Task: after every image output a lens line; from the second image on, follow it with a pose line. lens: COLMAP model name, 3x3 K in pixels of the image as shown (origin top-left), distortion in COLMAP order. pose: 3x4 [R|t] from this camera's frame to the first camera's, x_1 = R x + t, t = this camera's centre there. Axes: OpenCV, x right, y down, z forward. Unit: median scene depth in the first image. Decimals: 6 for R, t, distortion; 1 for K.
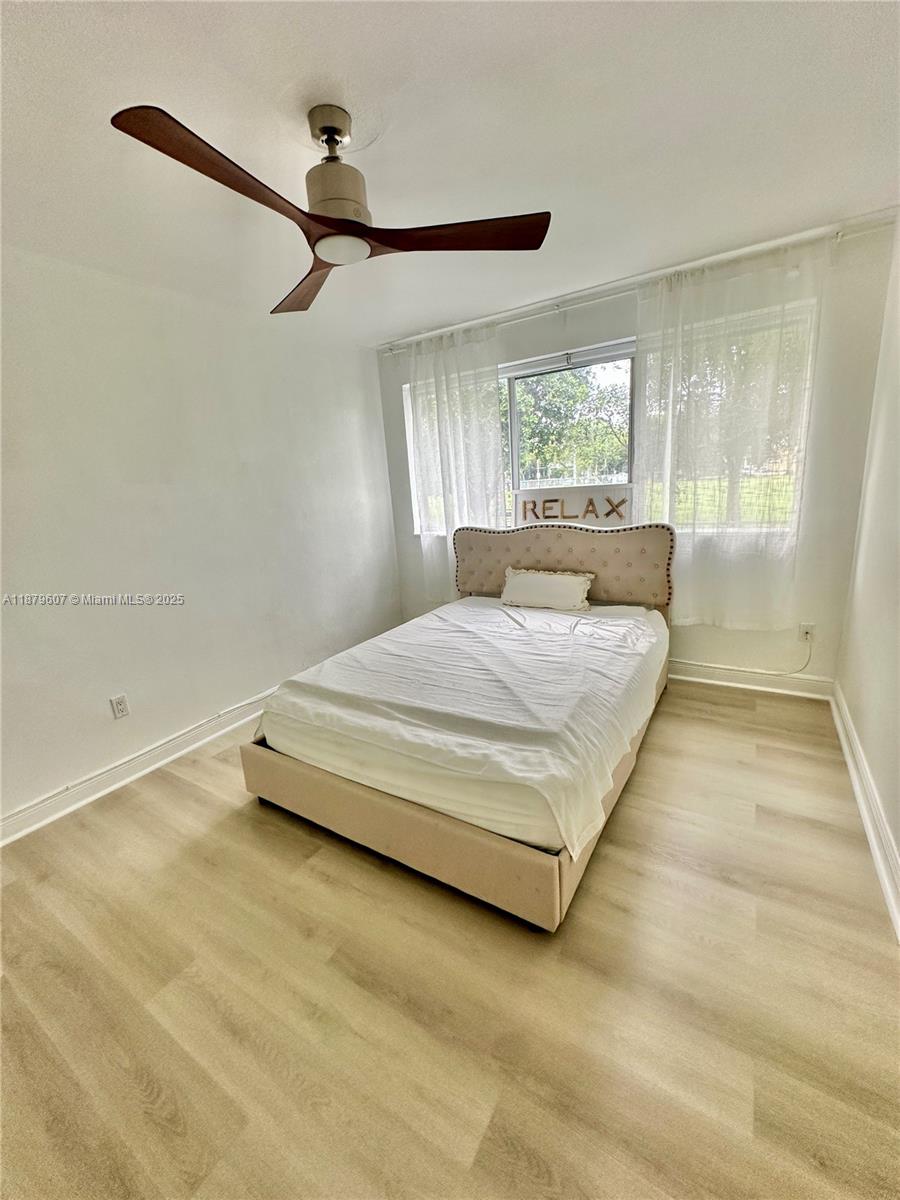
lens RADIAL K [[476.6, 0, 450.0], [0, 476.6, 600.0], [0, 0, 1]] dist [-0.007986, 0.000182]
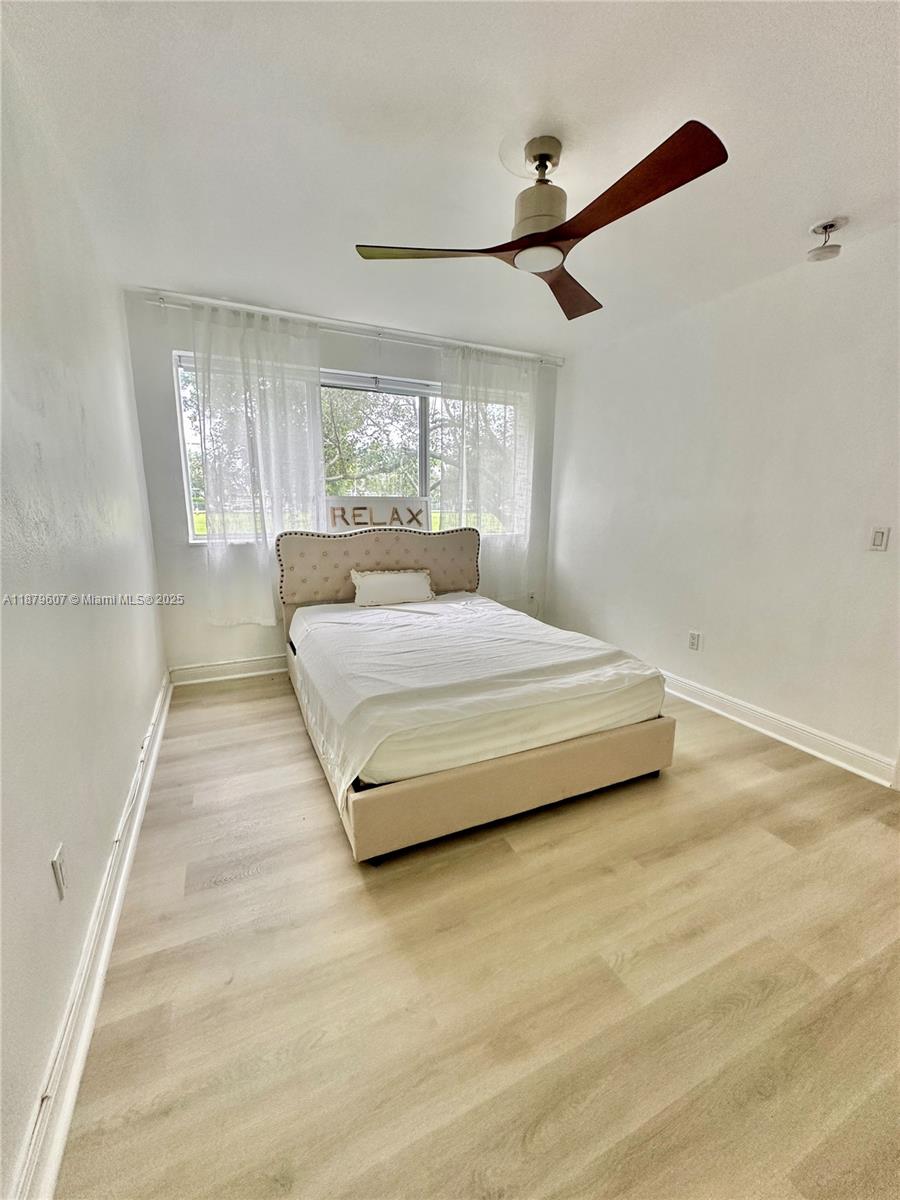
lens RADIAL K [[476.6, 0, 450.0], [0, 476.6, 600.0], [0, 0, 1]] dist [-0.007986, 0.000182]
pose [[0.542004, -0.096345, 0.834835, -0.841919], [0.154356, 0.987919, 0.013799, 0.014504], [-0.826078, 0.121383, 0.550328, 0.394582]]
